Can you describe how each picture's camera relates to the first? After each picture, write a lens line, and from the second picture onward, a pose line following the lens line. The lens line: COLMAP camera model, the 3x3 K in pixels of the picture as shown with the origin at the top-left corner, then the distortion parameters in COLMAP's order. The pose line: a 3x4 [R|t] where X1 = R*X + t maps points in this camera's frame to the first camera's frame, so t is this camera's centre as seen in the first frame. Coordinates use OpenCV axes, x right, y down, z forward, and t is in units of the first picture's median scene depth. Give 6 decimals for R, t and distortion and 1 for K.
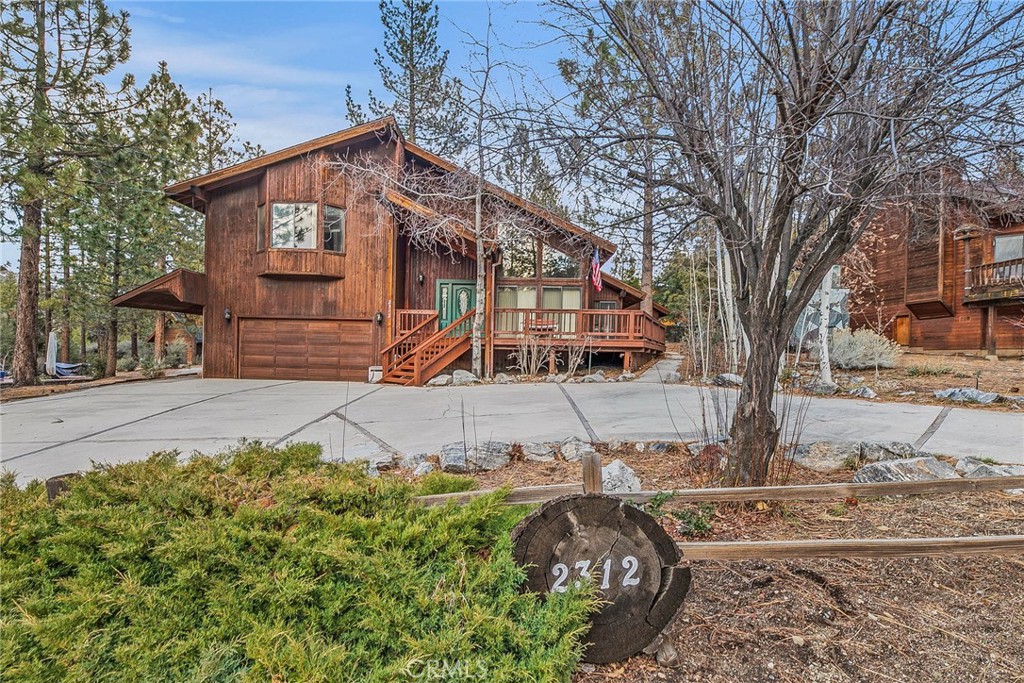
lens RADIAL K [[506.3, 0, 507.9], [0, 506.3, 358.4], [0, 0, 1]] dist [-0.000102, 0.000095]
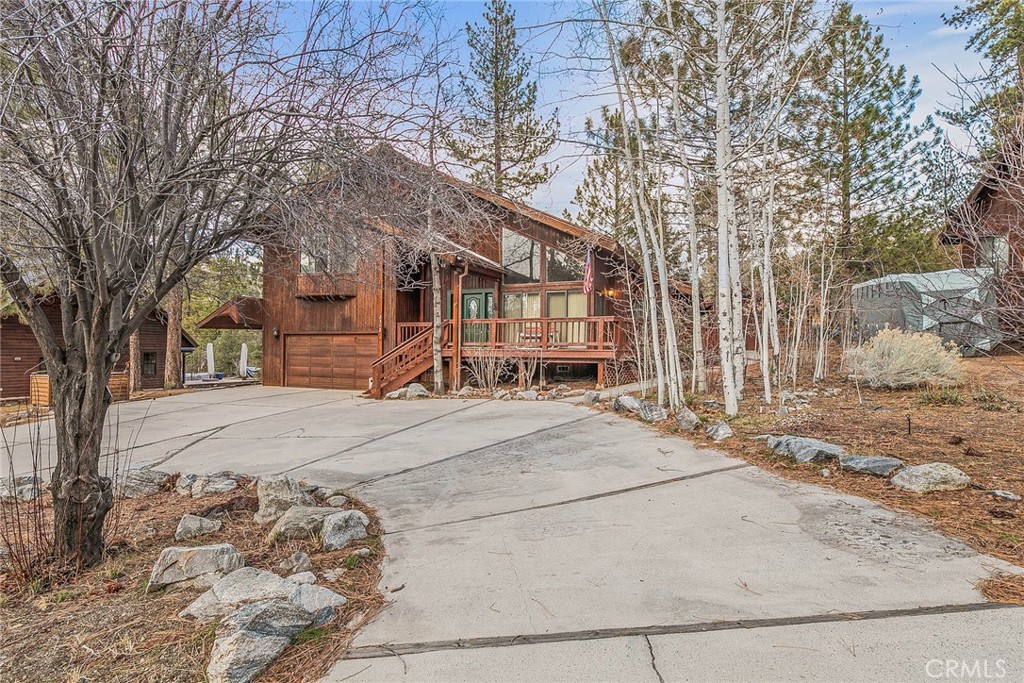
lens RADIAL K [[510.8, 0, 512.0], [0, 510.8, 341.5], [0, 0, 1]] dist [-0.001132, -0.000102]
pose [[0.922349, -0.019666, -0.385857, 0.410943], [0.010669, 0.999619, -0.025445, -0.028060], [0.386210, 0.019352, 0.922208, 0.111816]]
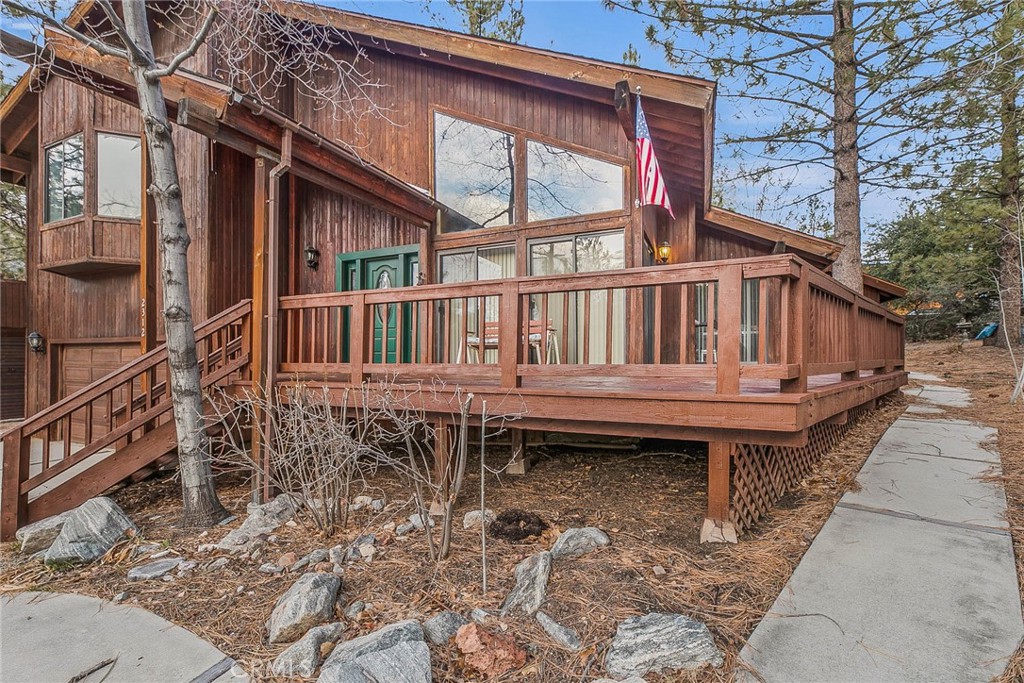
lens RADIAL K [[422.3, 0, 511.9], [0, 422.3, 353.1], [0, 0, 1]] dist [0.015084, 0.000087]
pose [[0.913282, -0.023761, -0.406634, 0.215564], [0.020300, 0.999712, -0.012822, -0.050352], [0.406822, 0.003455, 0.913501, 0.739938]]
